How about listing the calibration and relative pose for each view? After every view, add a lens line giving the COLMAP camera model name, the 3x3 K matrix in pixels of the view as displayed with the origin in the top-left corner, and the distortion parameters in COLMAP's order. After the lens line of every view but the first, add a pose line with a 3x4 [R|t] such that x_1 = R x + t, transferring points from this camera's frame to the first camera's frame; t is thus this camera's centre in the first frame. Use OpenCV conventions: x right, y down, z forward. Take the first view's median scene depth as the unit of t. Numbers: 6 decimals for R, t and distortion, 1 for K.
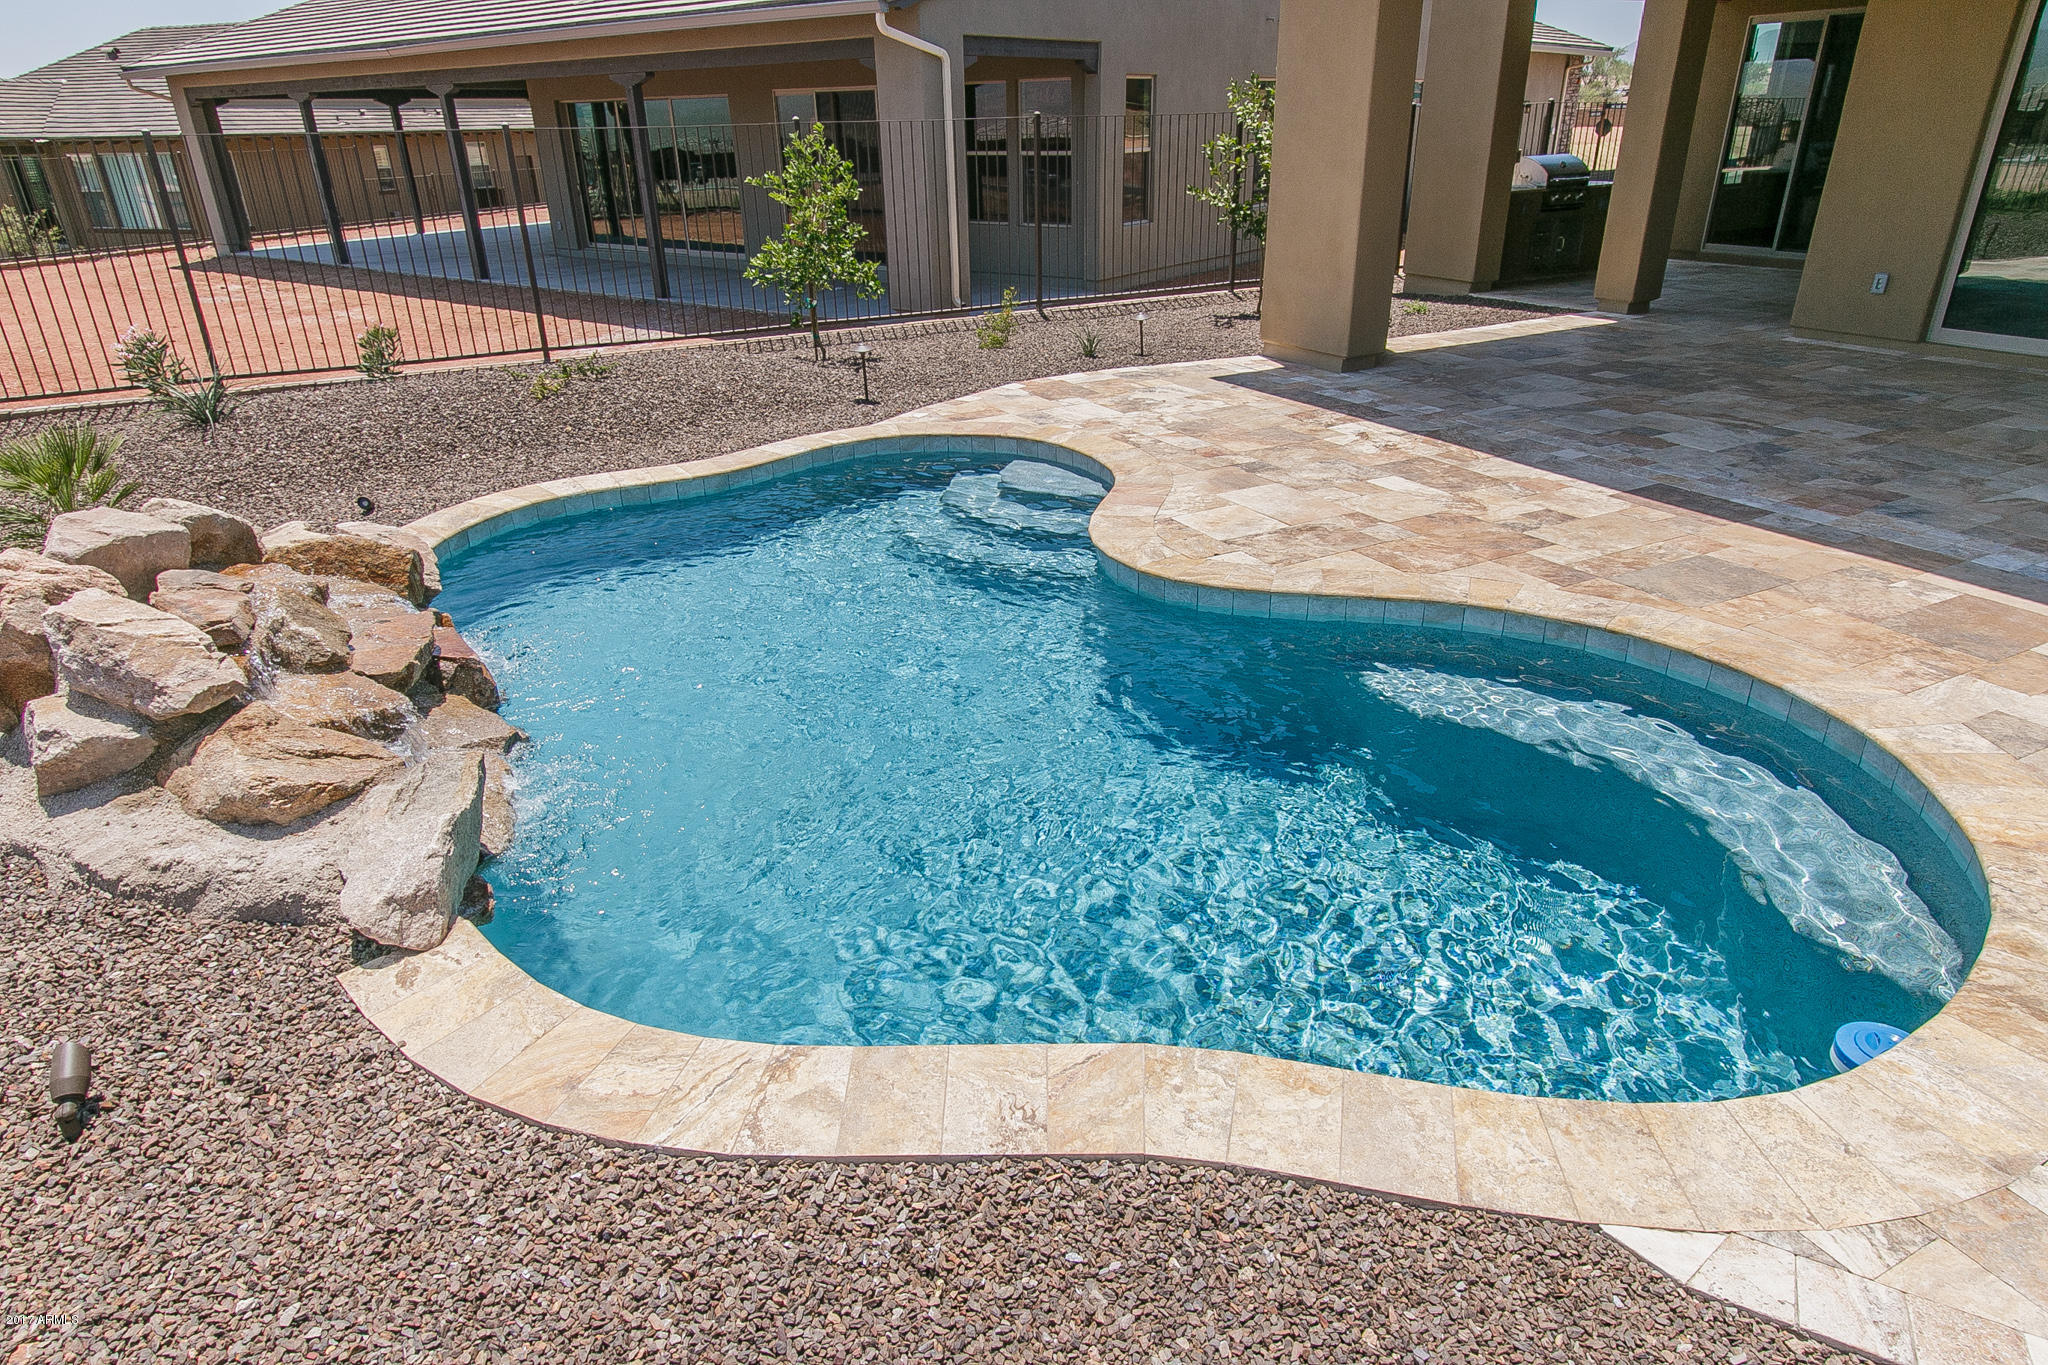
lens RADIAL K [[1232.5, 0, 1011.0], [0, 1232.5, 695.2], [0, 0, 1]] dist [0.014365, -0.000296]
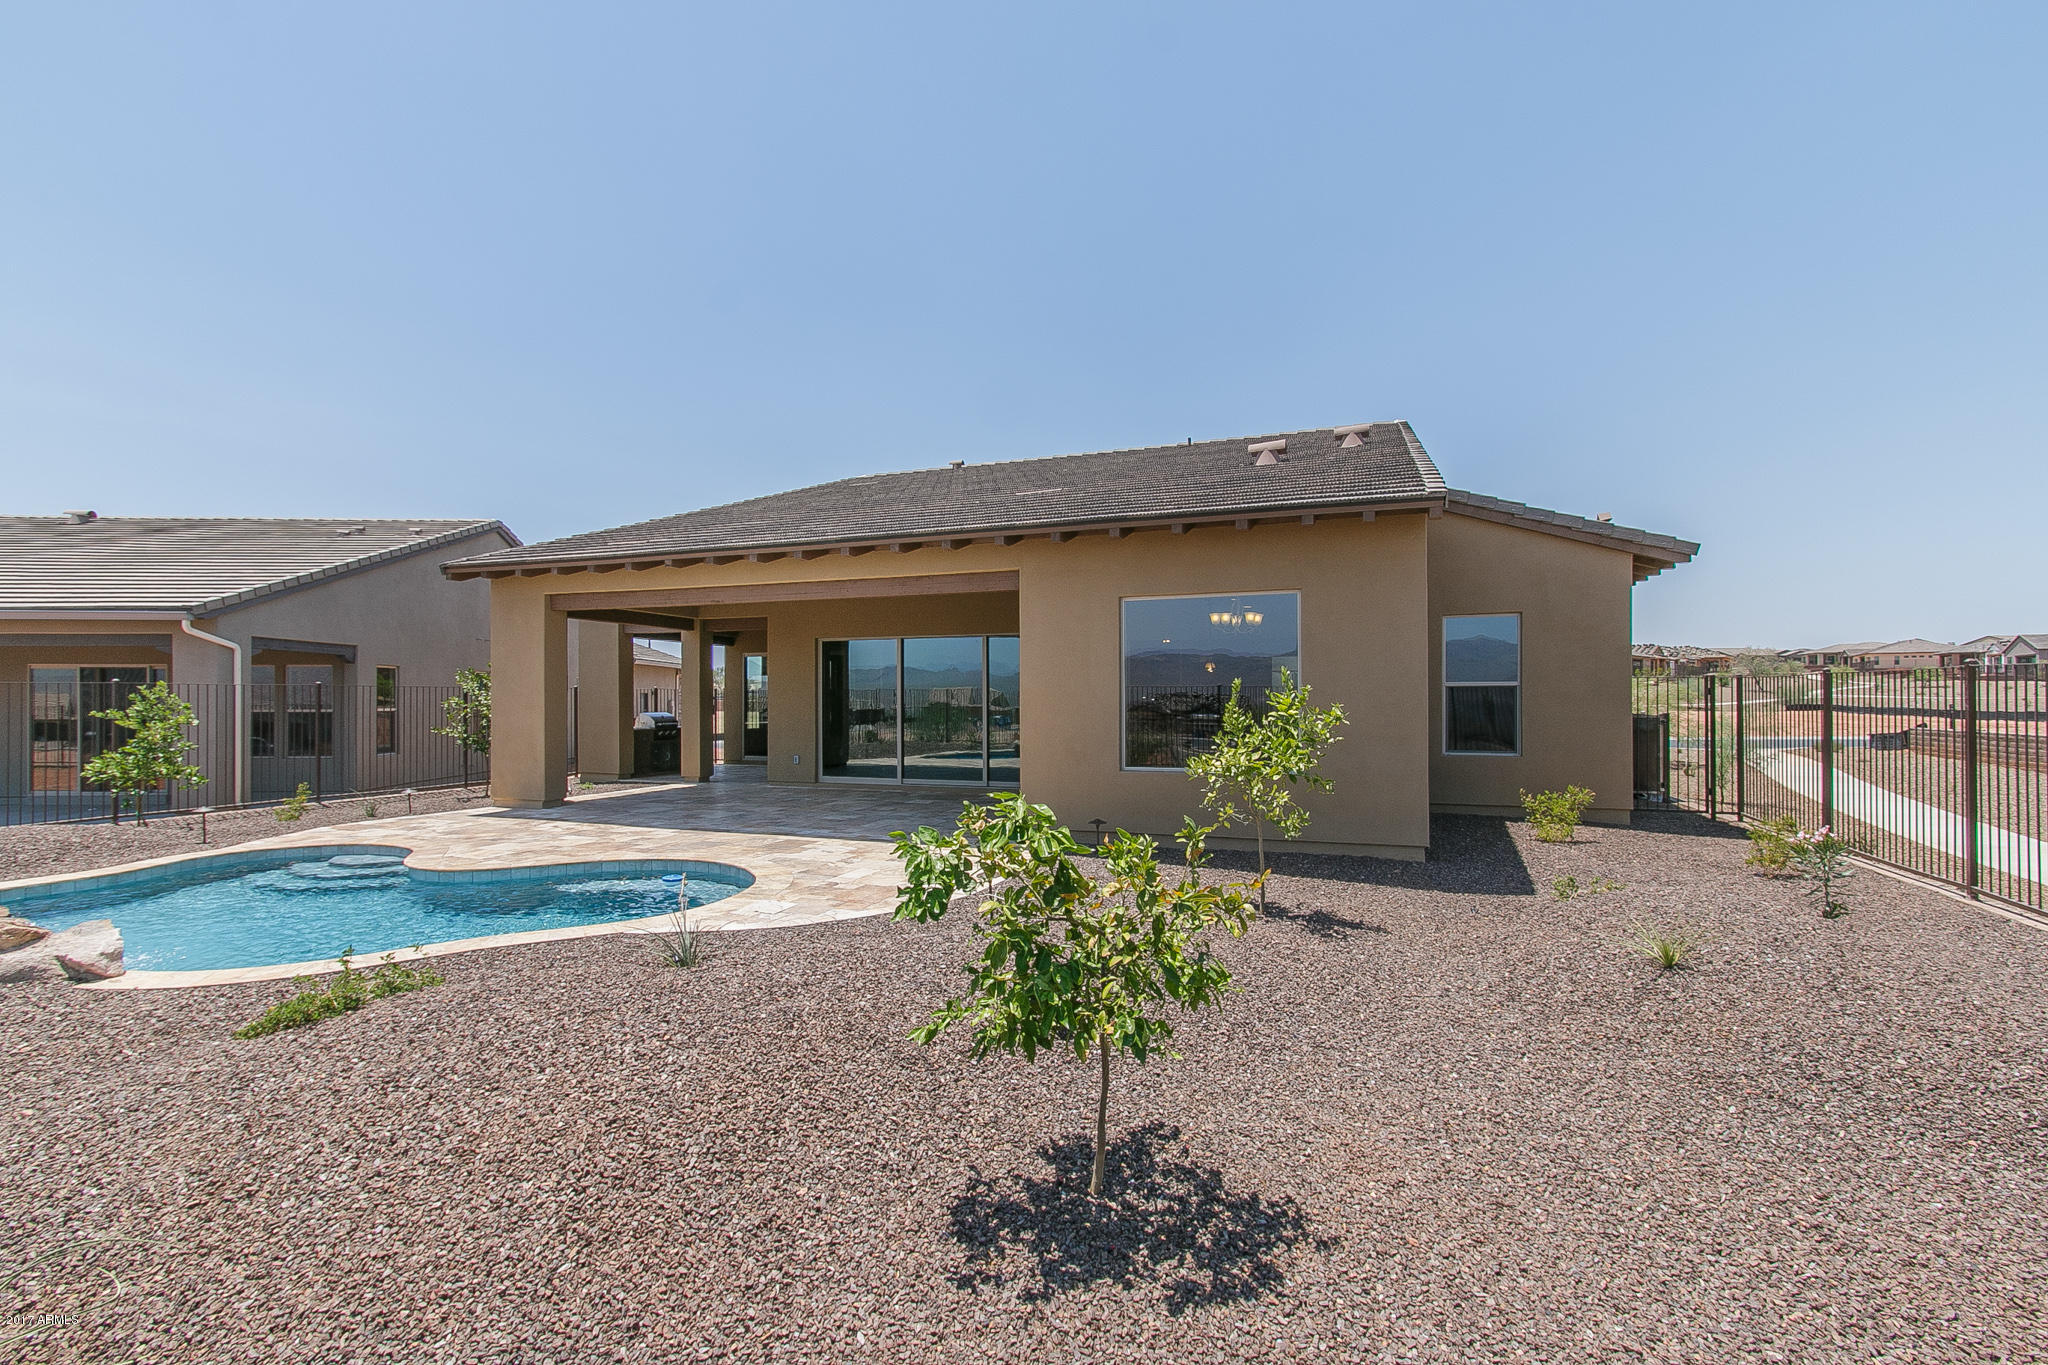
lens RADIAL K [[912.3, 0, 1012.1], [0, 912.3, 693.4], [0, 0, 1]] dist [0.000640, 0.000045]
pose [[0.752283, 0.024975, 0.658367, -0.081969], [0.265526, 0.903041, -0.337659, 0.174105], [-0.602965, 0.428828, 0.672711, -0.320010]]
